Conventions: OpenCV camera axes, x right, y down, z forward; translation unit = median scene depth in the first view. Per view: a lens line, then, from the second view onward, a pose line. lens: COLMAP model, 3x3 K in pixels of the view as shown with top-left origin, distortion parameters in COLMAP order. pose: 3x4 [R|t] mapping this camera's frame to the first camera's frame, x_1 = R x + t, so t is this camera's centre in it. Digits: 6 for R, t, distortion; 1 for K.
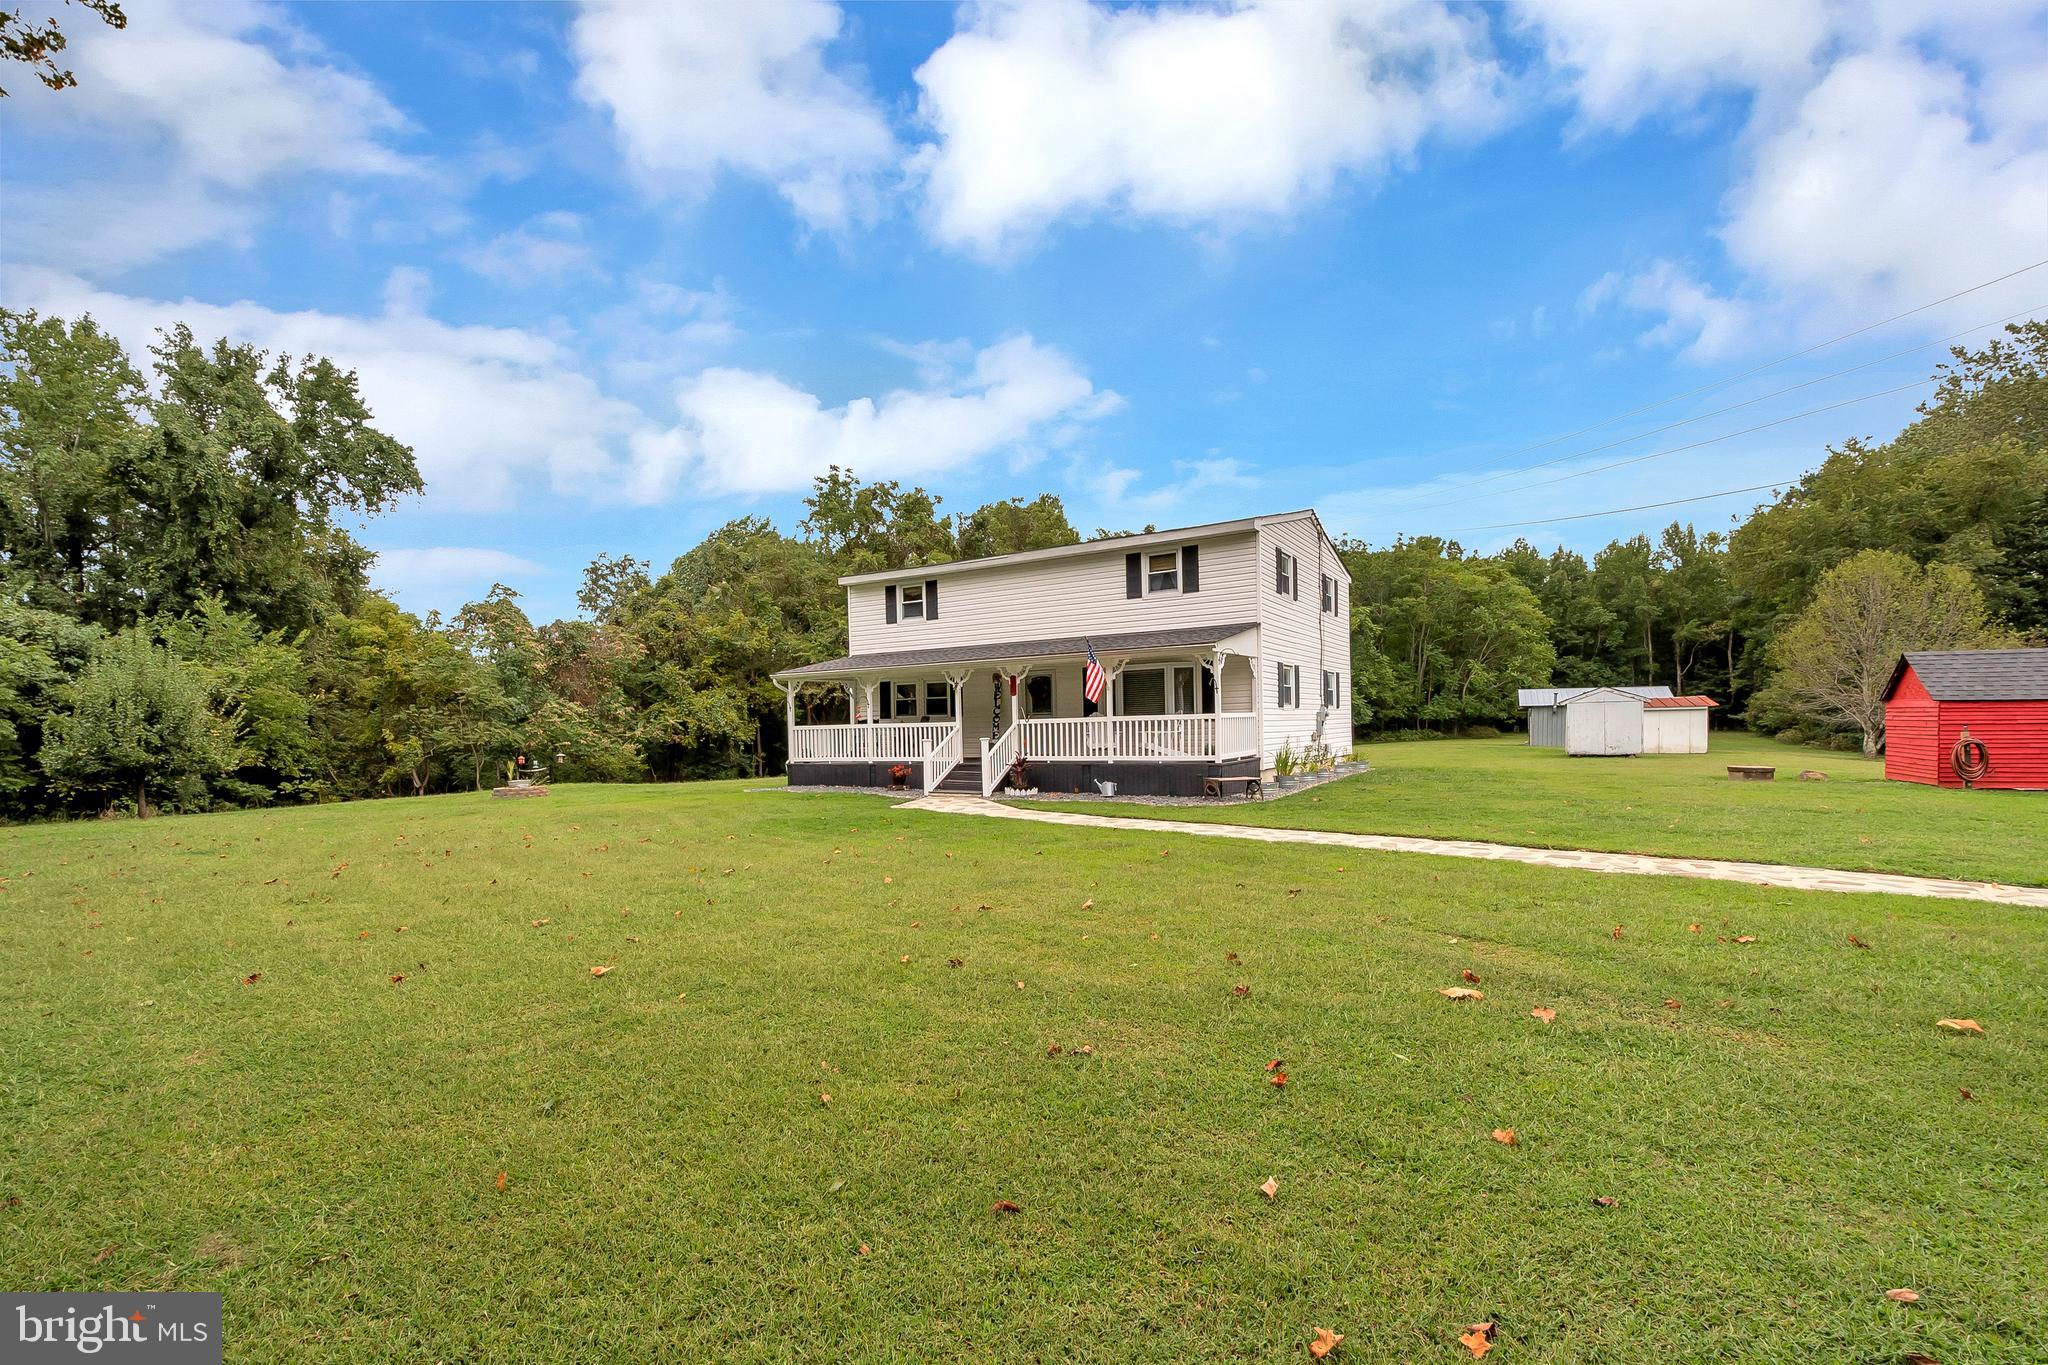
lens RADIAL K [[921.5, 0, 1032.9], [0, 921.5, 732.0], [0, 0, 1]] dist [0.009162, -0.001494]
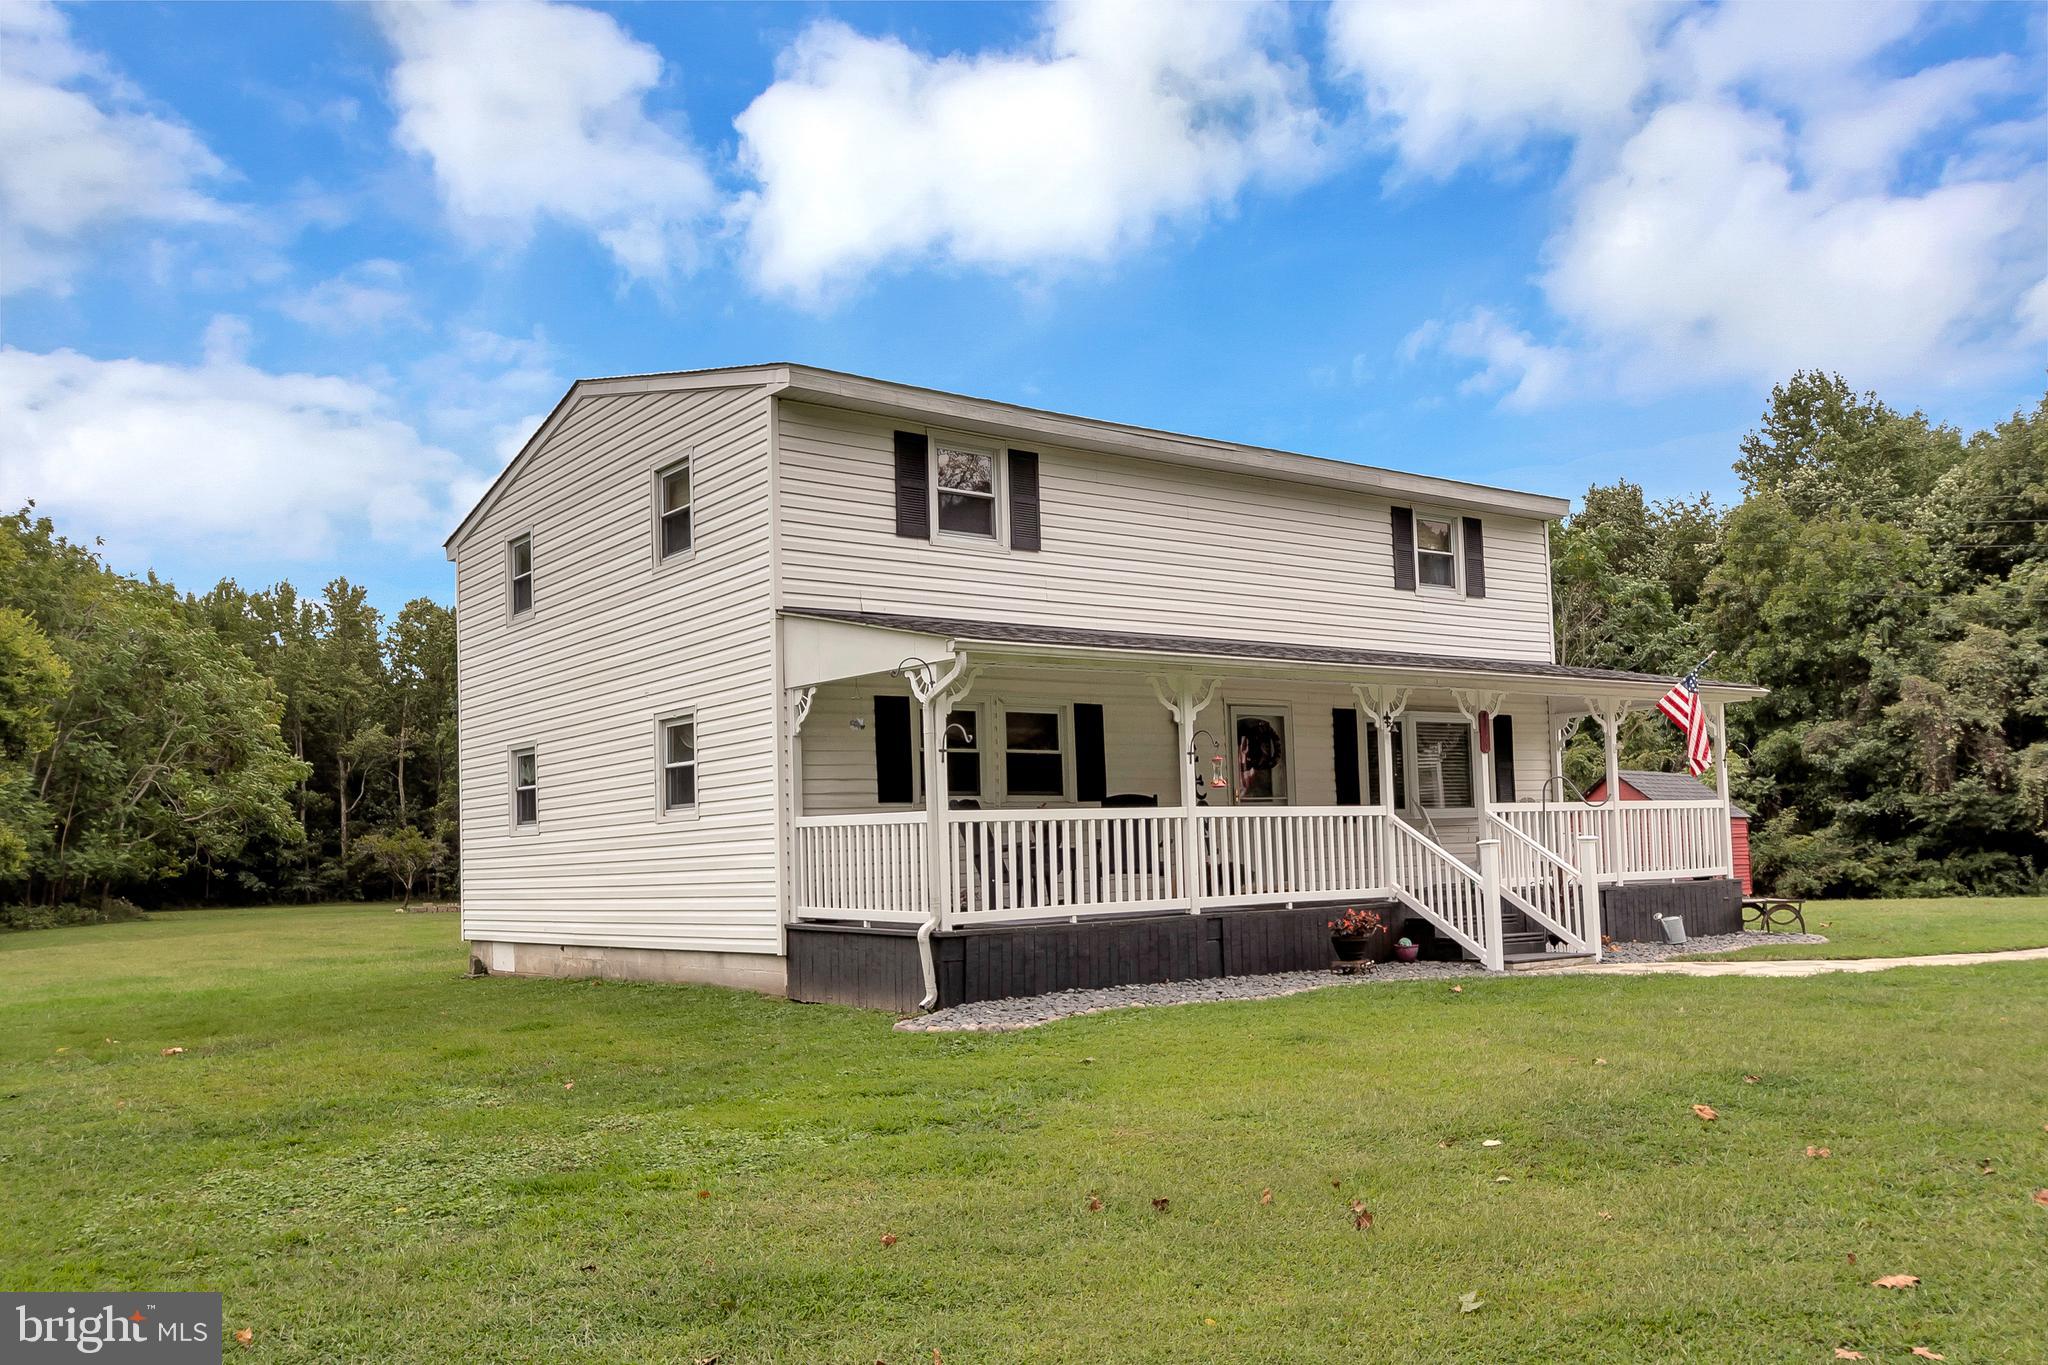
lens RADIAL K [[1634.5, 0, 1071.7], [0, 1634.5, 717.8], [0, 0, 1]] dist [0.010332, -0.003734]
pose [[0.354995, 0.087947, 0.930722, -0.678887], [0.029576, 0.994010, -0.105208, 0.019735], [-0.934400, 0.064875, 0.350267, 0.688047]]
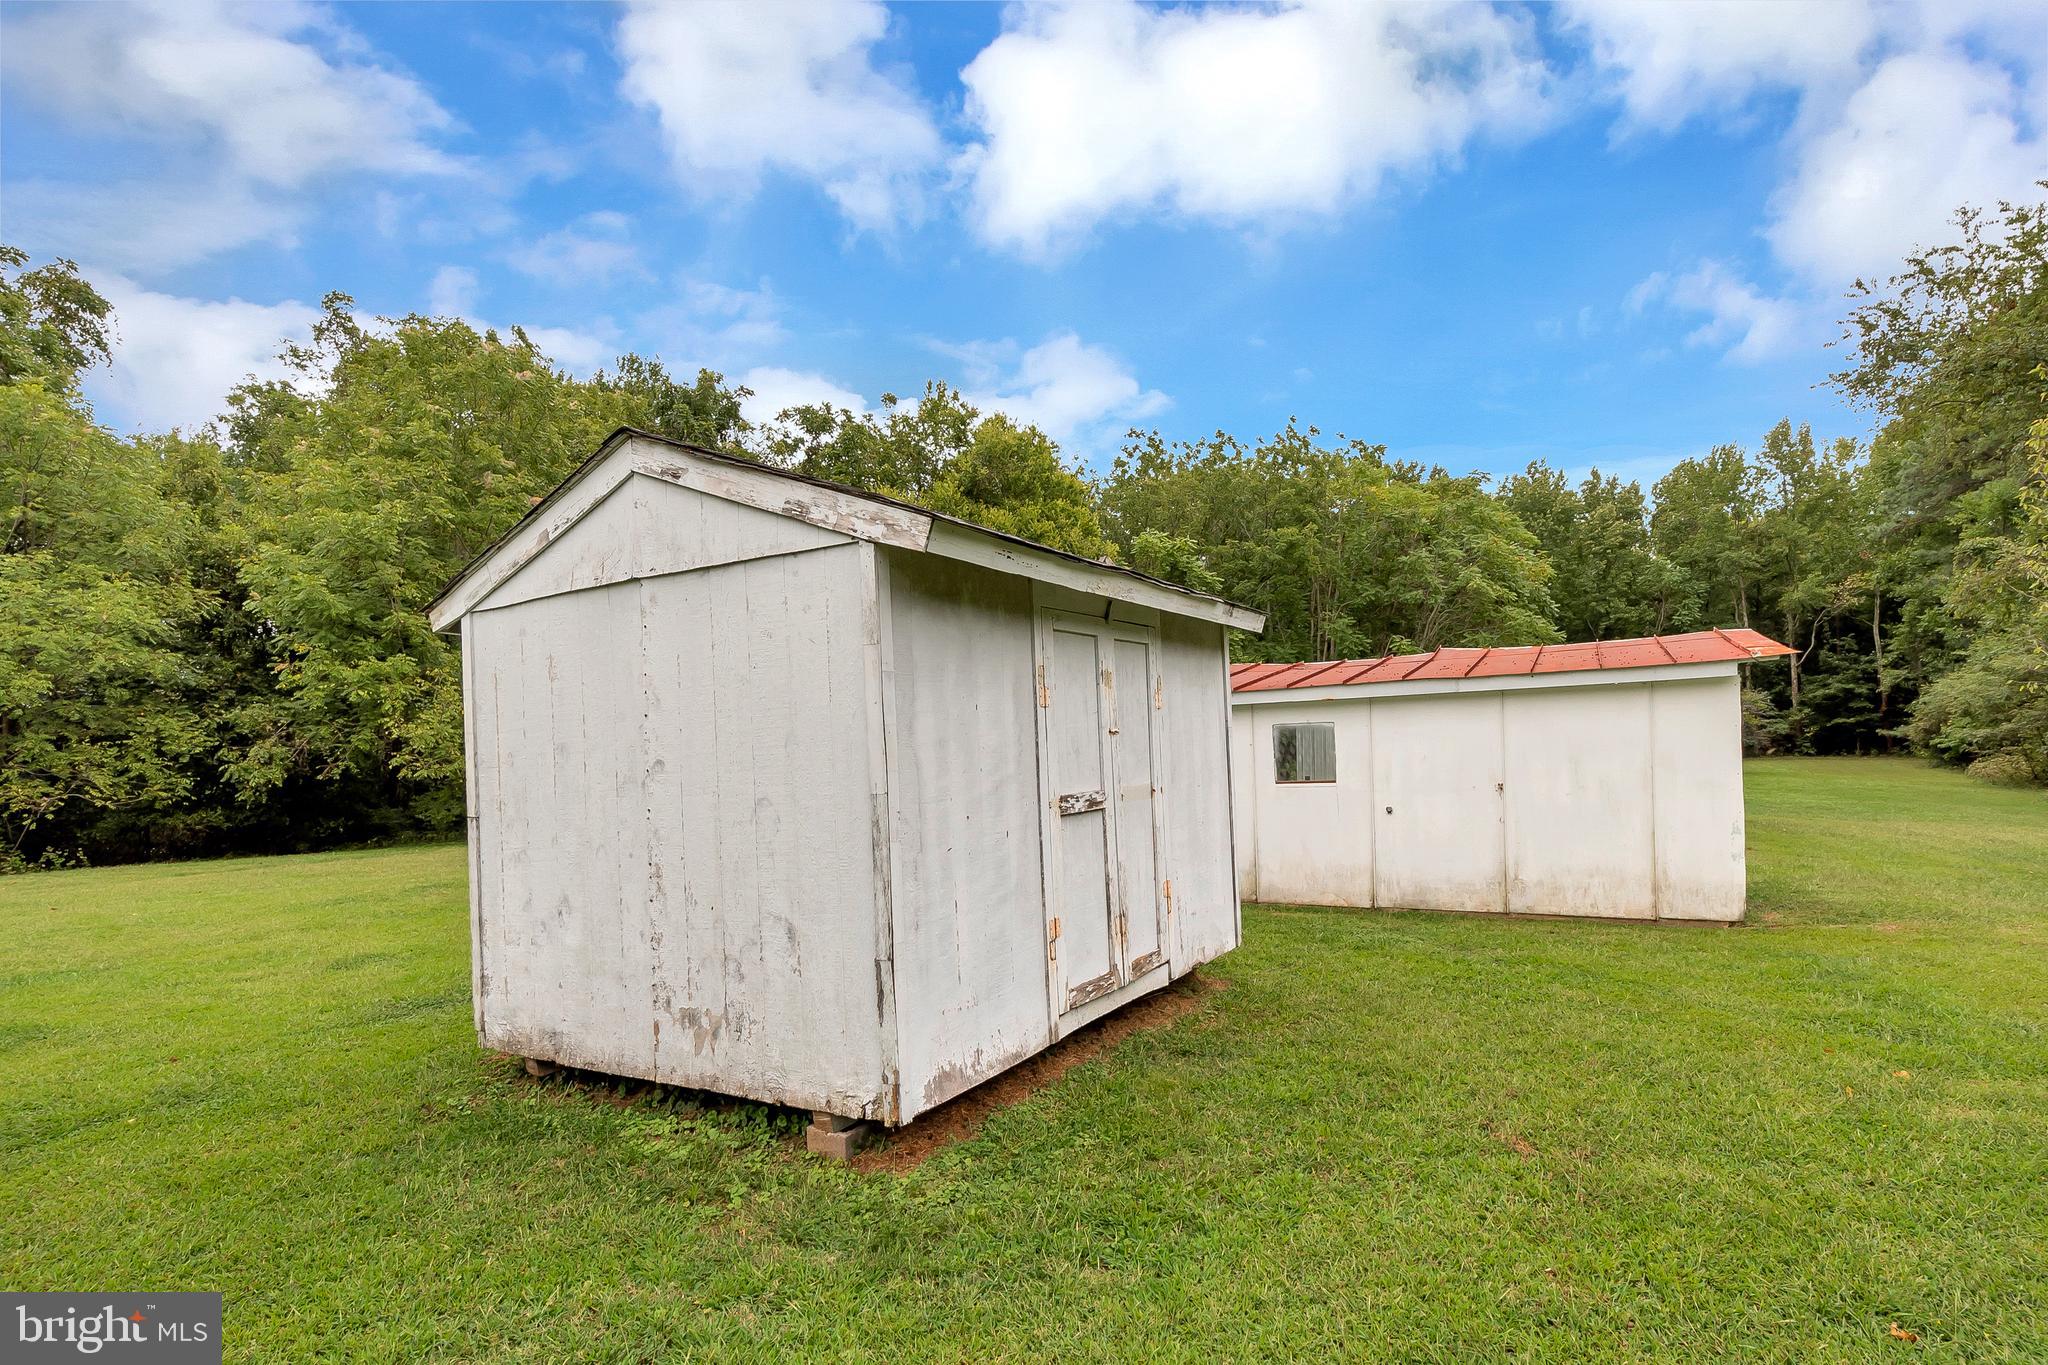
lens RADIAL K [[1056.0, 0, 1028.4], [0, 1056.0, 744.1], [0, 0, 1]] dist [0.001367, 0.000033]
pose [[0.999260, -0.016036, -0.034956, 0.925199], [0.015370, 0.999697, -0.019227, -0.016678], [0.035253, 0.018675, 0.999204, 1.219025]]
